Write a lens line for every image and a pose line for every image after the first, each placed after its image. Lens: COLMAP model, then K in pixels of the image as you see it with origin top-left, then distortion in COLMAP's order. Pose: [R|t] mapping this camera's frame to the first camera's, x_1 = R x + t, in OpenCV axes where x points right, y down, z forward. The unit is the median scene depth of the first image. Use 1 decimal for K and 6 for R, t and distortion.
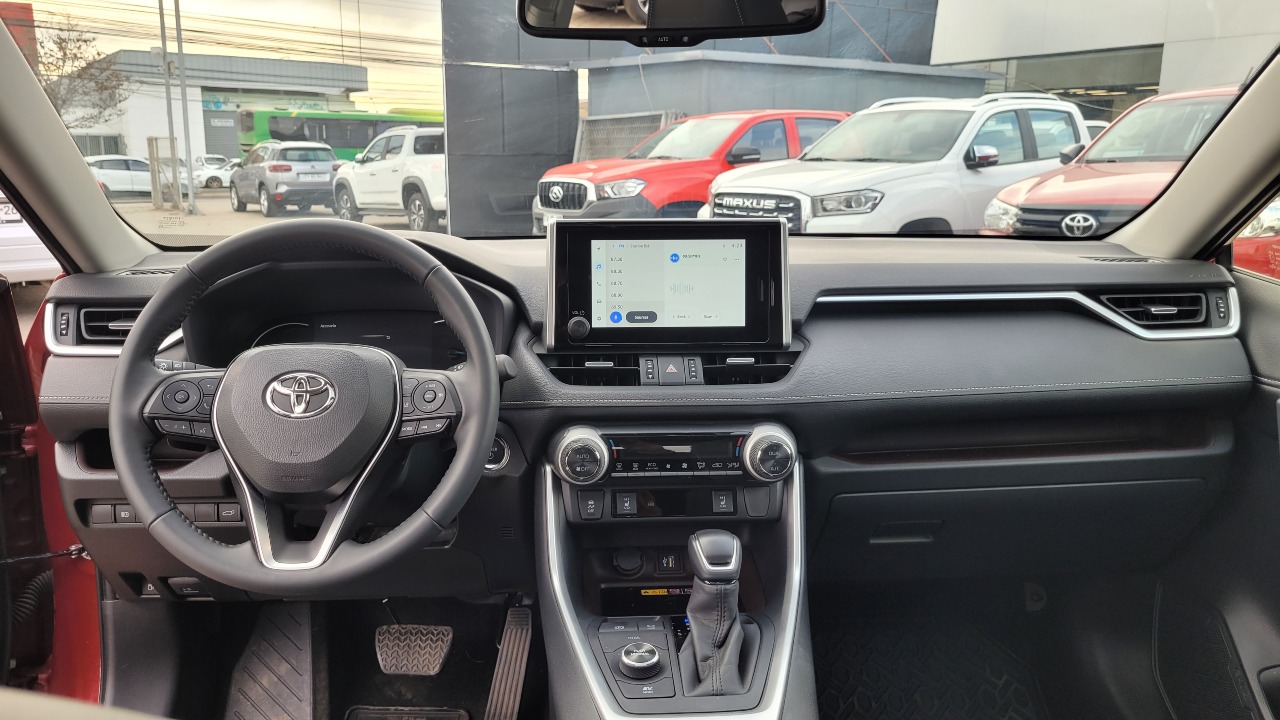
lens RADIAL K [[976.9, 0, 631.6], [0, 976.9, 352.3], [0, 0, 1]] dist [0.028782, -0.033521]
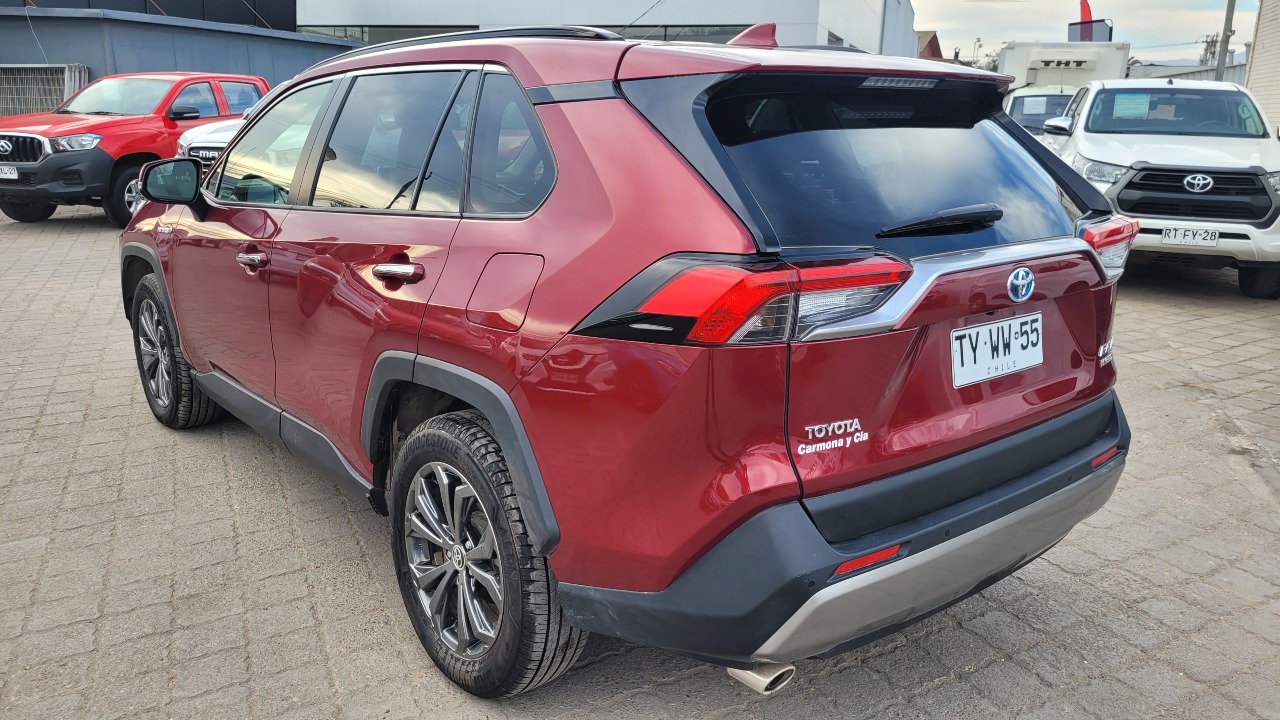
lens RADIAL K [[987.2, 0, 617.6], [0, 987.2, 333.0], [0, 0, 1]] dist [0.037569, -0.001491]
pose [[0.813478, -0.120798, 0.568913, -0.242891], [0.101165, 0.992670, 0.066121, 0.048637], [-0.572730, 0.003766, 0.819735, -0.387845]]
